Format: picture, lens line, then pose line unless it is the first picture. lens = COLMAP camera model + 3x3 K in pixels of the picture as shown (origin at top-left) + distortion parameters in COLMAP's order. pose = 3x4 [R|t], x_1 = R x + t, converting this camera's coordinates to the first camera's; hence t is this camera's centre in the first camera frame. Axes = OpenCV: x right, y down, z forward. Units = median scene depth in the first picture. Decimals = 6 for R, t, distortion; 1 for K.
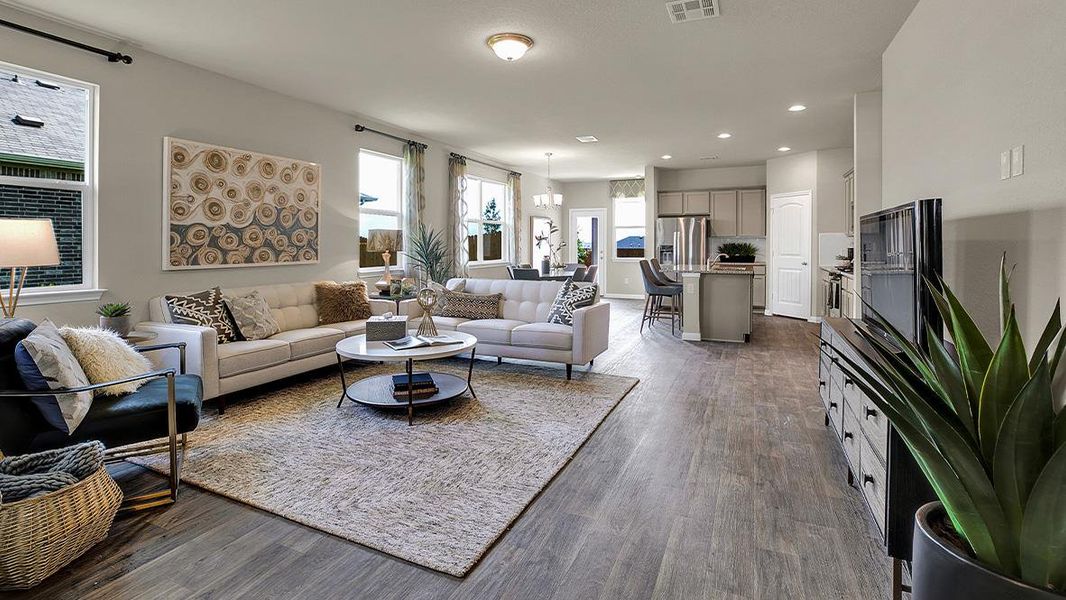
lens RADIAL K [[503.0, 0, 534.4], [0, 503.0, 289.2], [0, 0, 1]] dist [-0.034262, 0.005308]
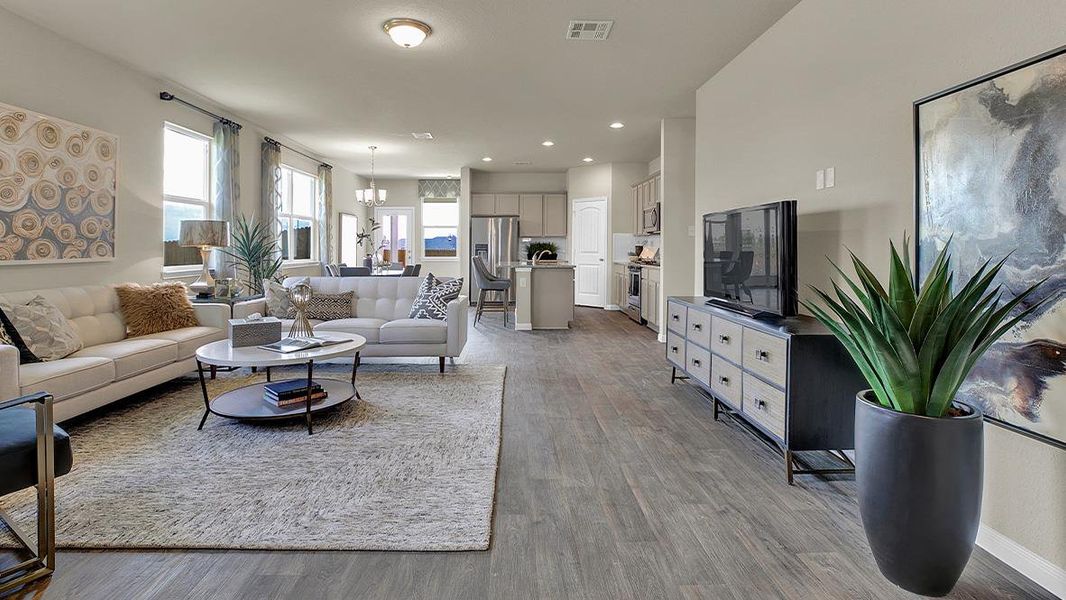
lens RADIAL K [[503.0, 0, 535.1], [0, 503.0, 293.6], [0, 0, 1]] dist [-0.034262, 0.005308]
pose [[0.899307, -0.037289, 0.435726, -0.171725], [0.036265, 0.999285, 0.010669, 0.015414], [-0.435812, 0.006207, 0.900016, 0.009638]]
